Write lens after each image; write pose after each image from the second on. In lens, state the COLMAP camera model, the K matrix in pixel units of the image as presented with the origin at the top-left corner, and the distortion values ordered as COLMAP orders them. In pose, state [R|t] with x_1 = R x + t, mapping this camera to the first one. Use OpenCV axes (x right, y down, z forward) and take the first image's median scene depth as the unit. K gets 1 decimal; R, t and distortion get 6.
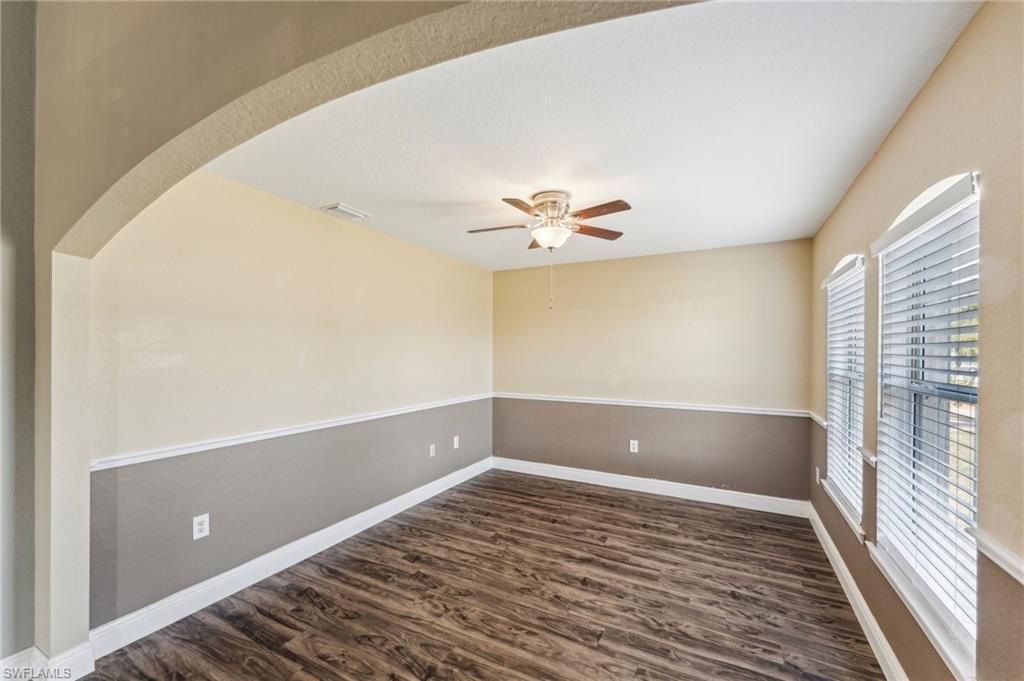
lens RADIAL K [[415.2, 0, 507.6], [0, 415.2, 350.1], [0, 0, 1]] dist [0.001446, 0.000043]
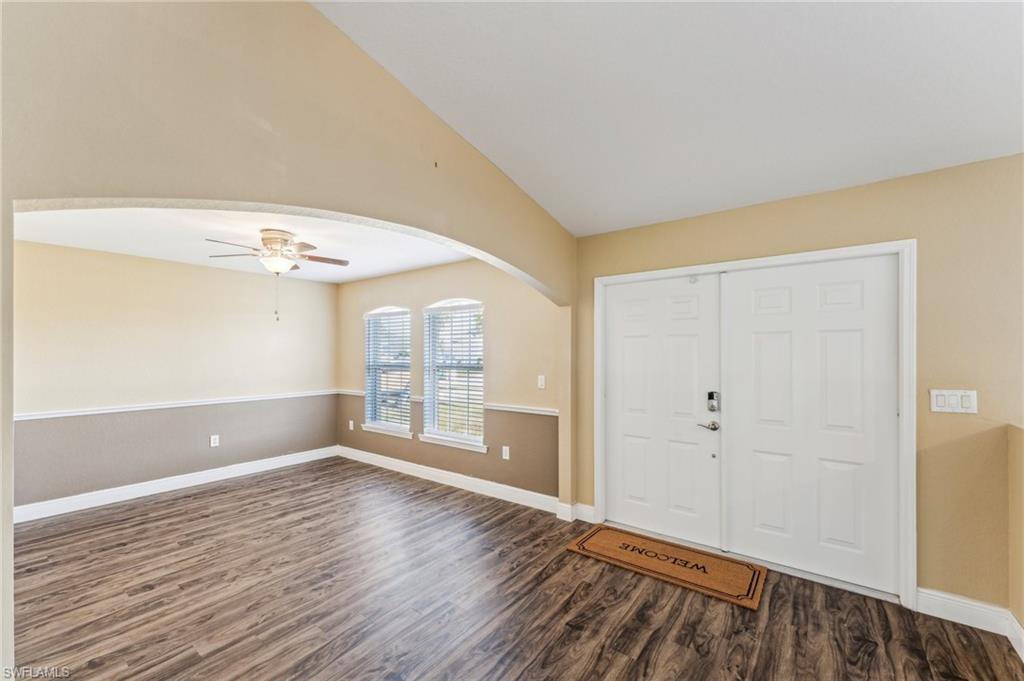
lens RADIAL K [[415.2, 0, 507.6], [0, 415.2, 350.1], [0, 0, 1]] dist [0.001446, 0.000043]
pose [[0.166164, 0.001655, 0.986097, -0.889349], [0.002277, 0.999995, -0.002062, -0.005380], [-0.986096, 0.002588, 0.166159, 0.077519]]
